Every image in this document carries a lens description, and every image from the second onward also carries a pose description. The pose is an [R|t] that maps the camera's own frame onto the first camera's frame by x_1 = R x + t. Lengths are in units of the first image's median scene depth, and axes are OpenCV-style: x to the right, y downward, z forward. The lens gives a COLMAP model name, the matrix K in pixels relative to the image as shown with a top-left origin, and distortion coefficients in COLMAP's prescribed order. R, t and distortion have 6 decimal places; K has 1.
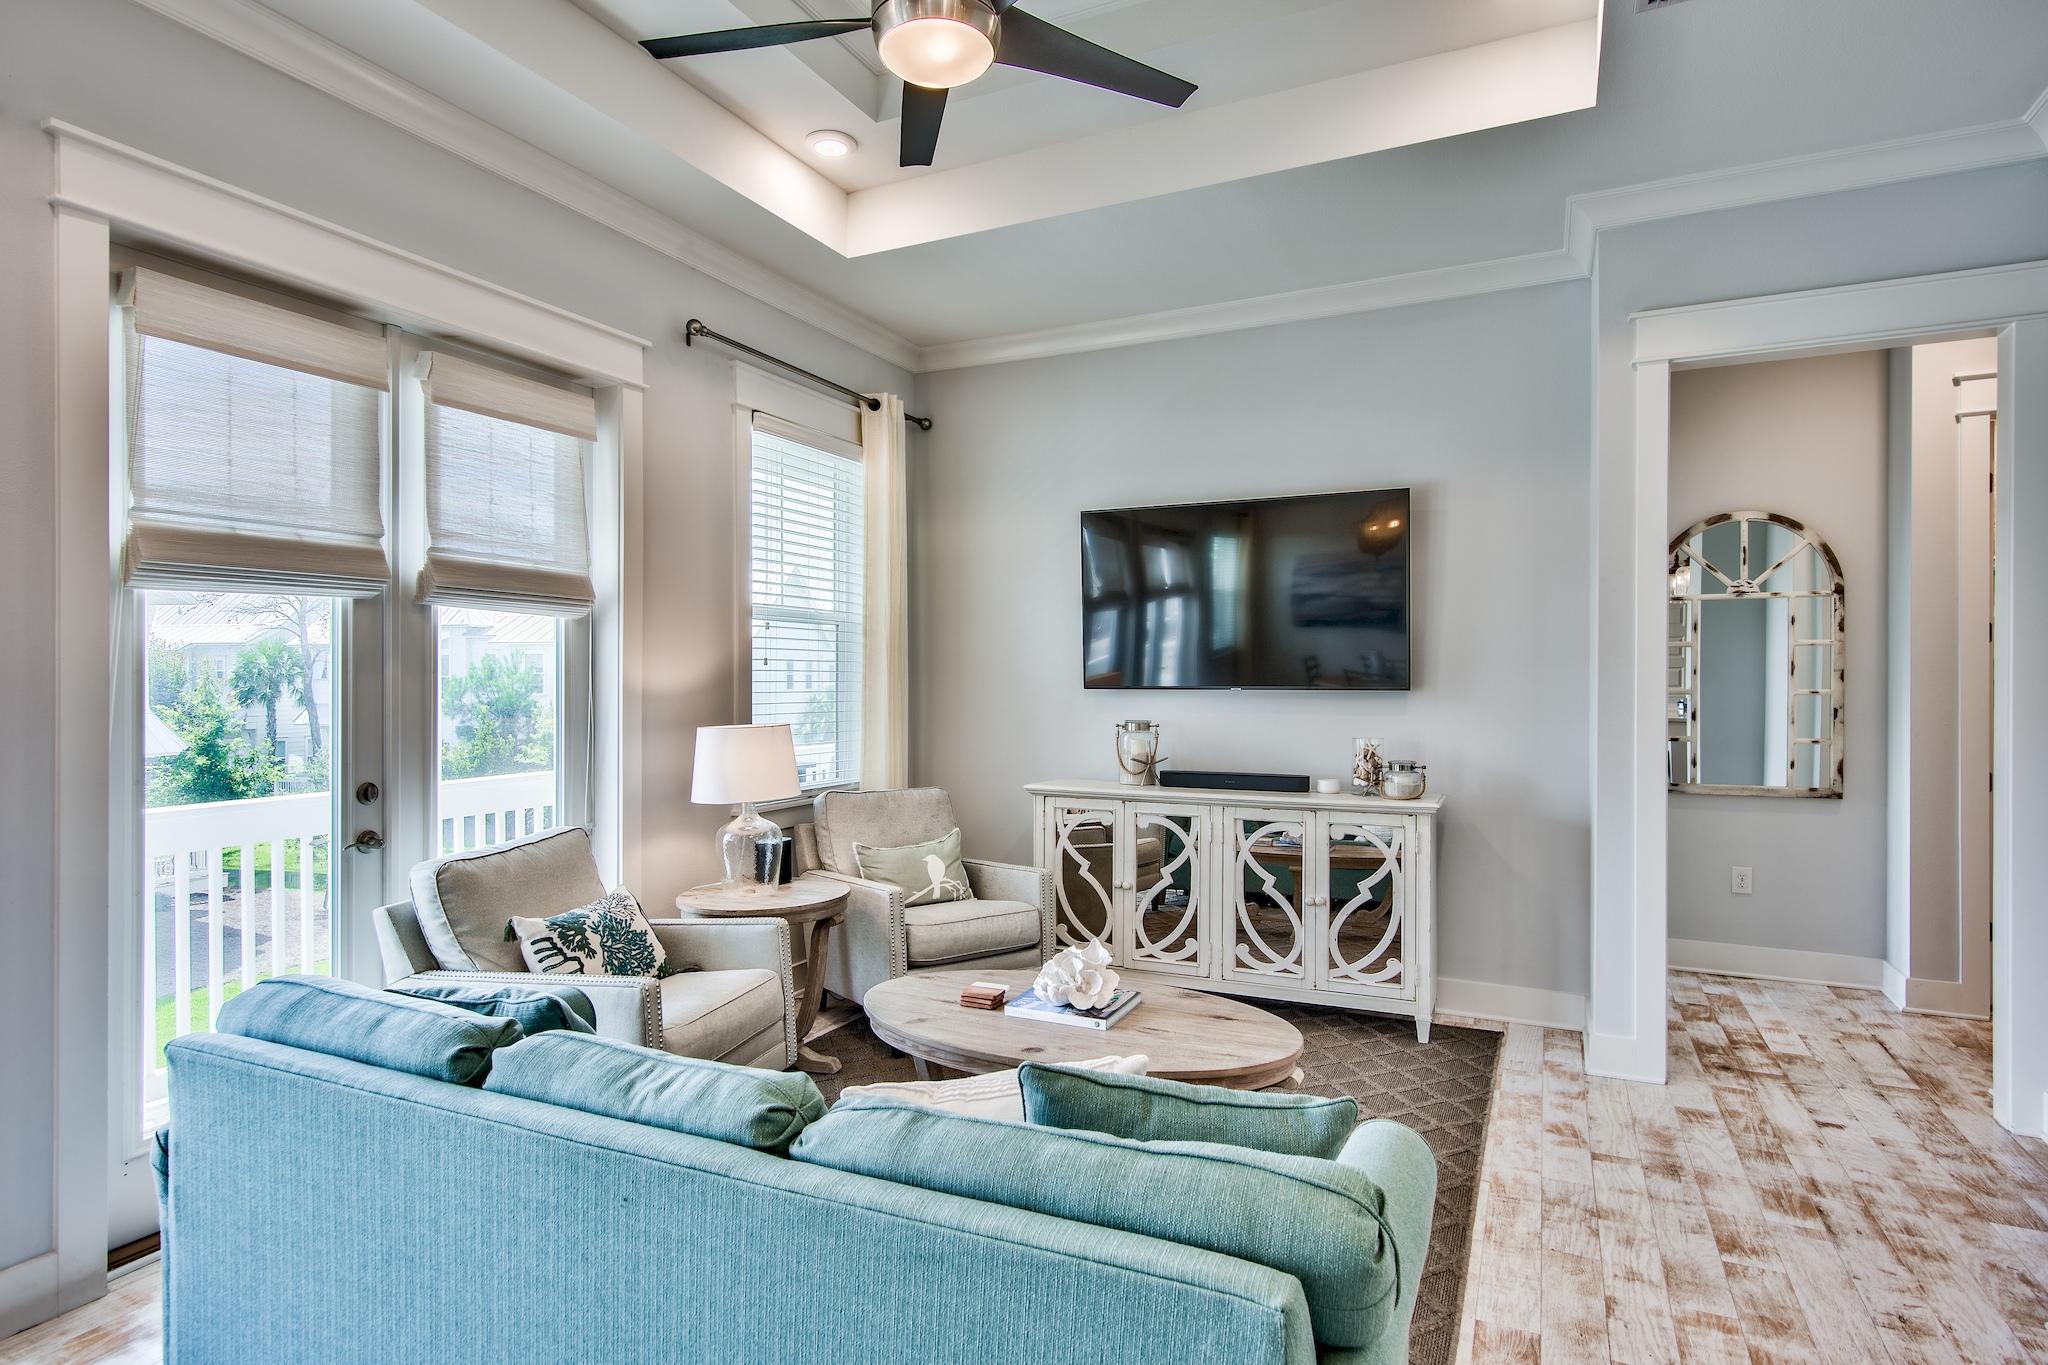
lens RADIAL K [[1093.1, 0, 1024.0], [0, 1093.1, 682.5], [0, 0, 1]] dist [0.005280, 0.000424]
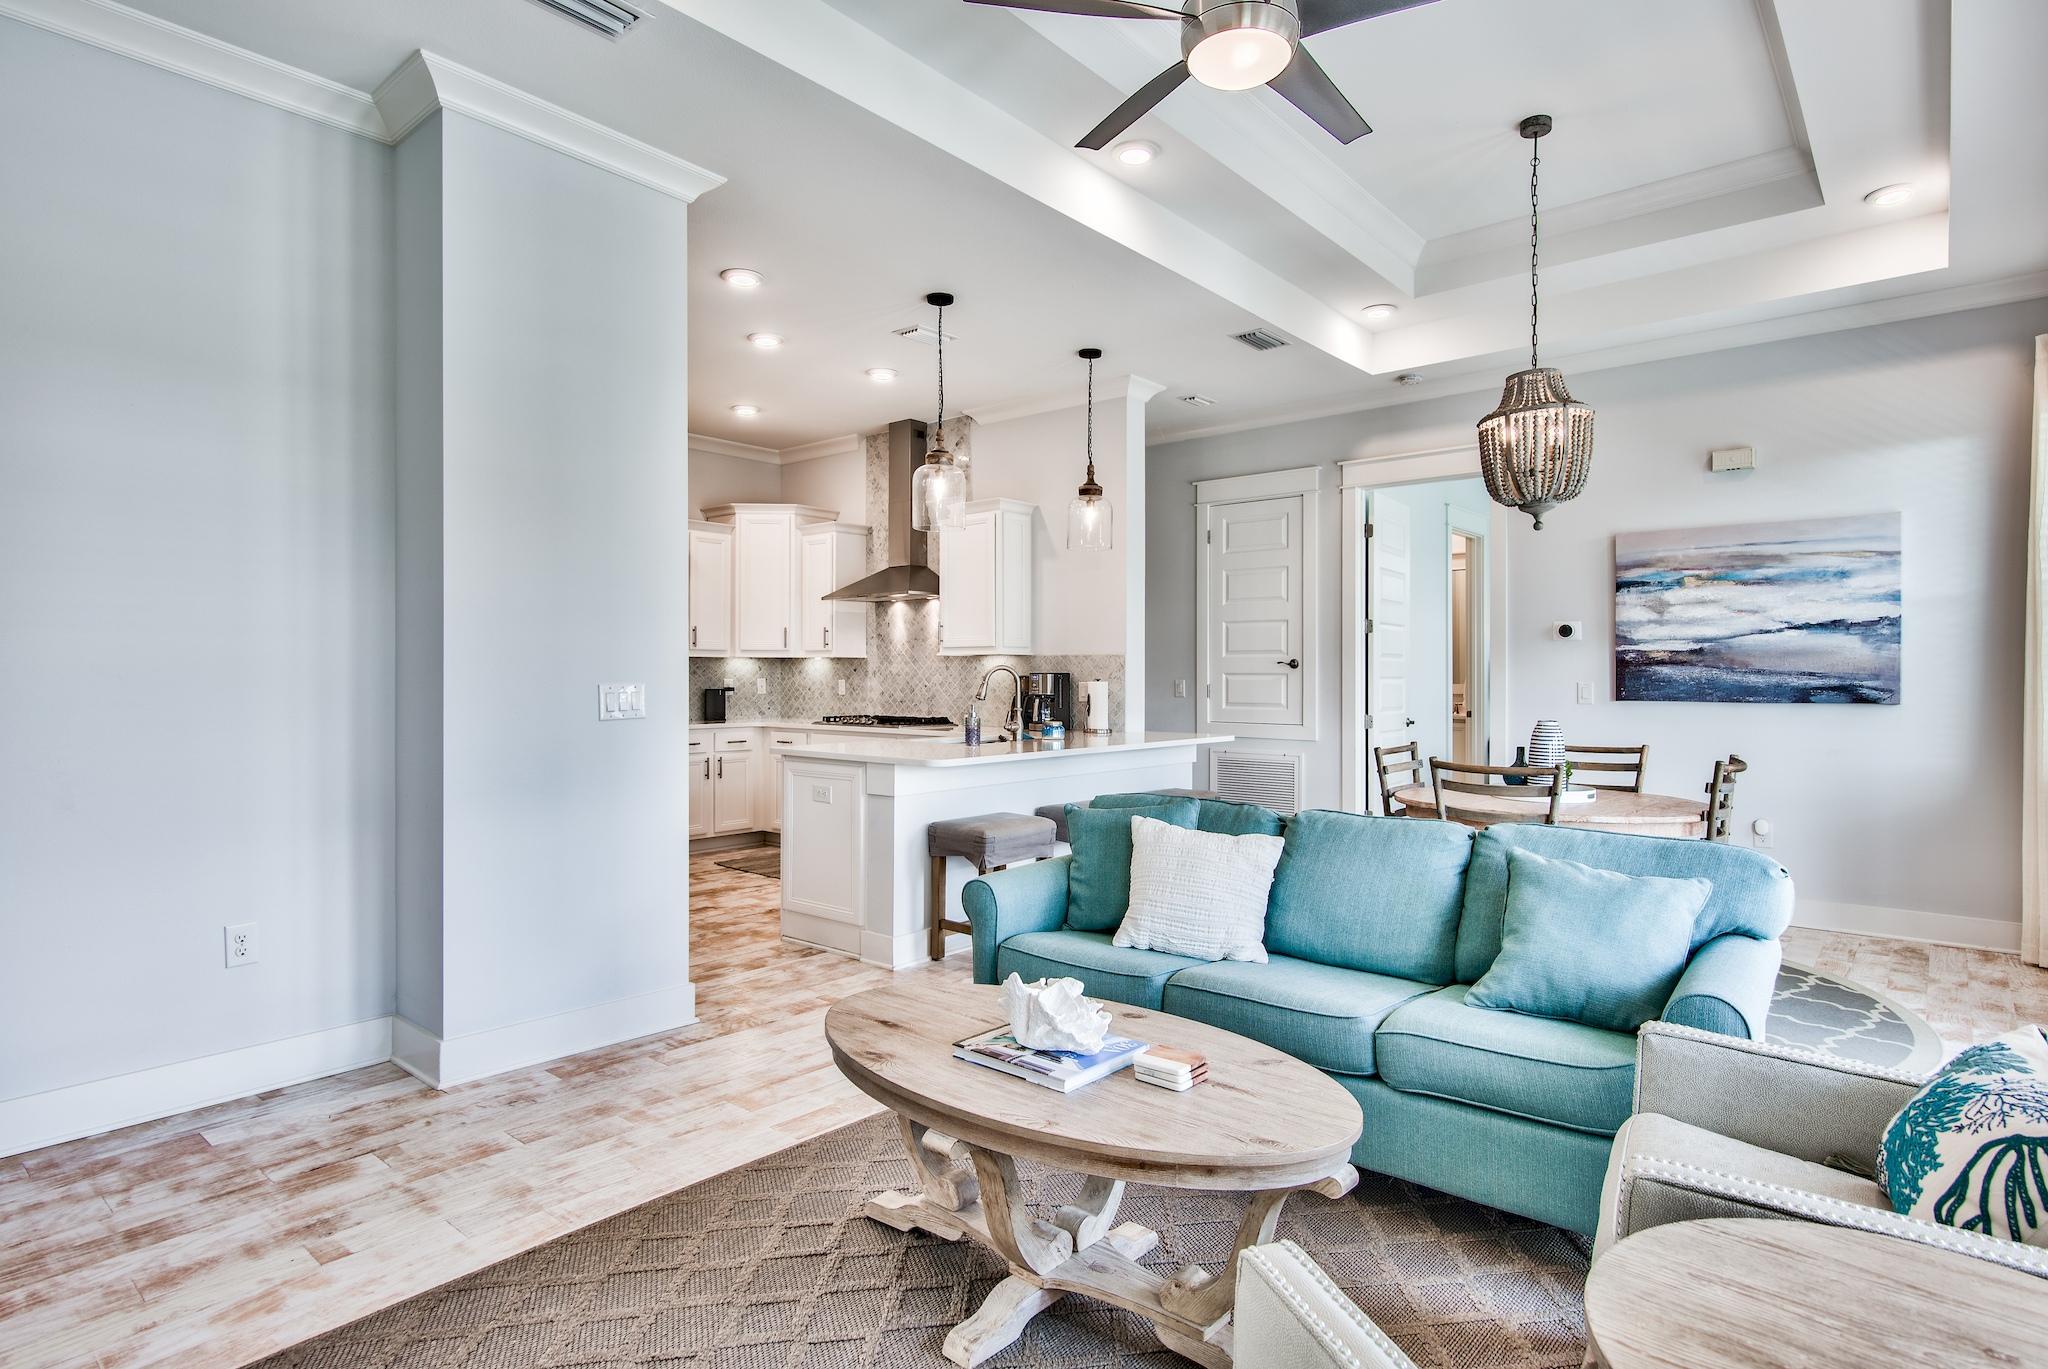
lens RADIAL K [[1078.7, 0, 1029.3], [0, 1078.7, 672.2], [0, 0, 1]] dist [0.001896, -0.001335]
pose [[-0.966354, -0.000261, 0.257215, -0.084031], [-0.000561, 0.999999, -0.001089, 0.026830], [-0.257214, -0.001197, -0.966354, 1.127353]]
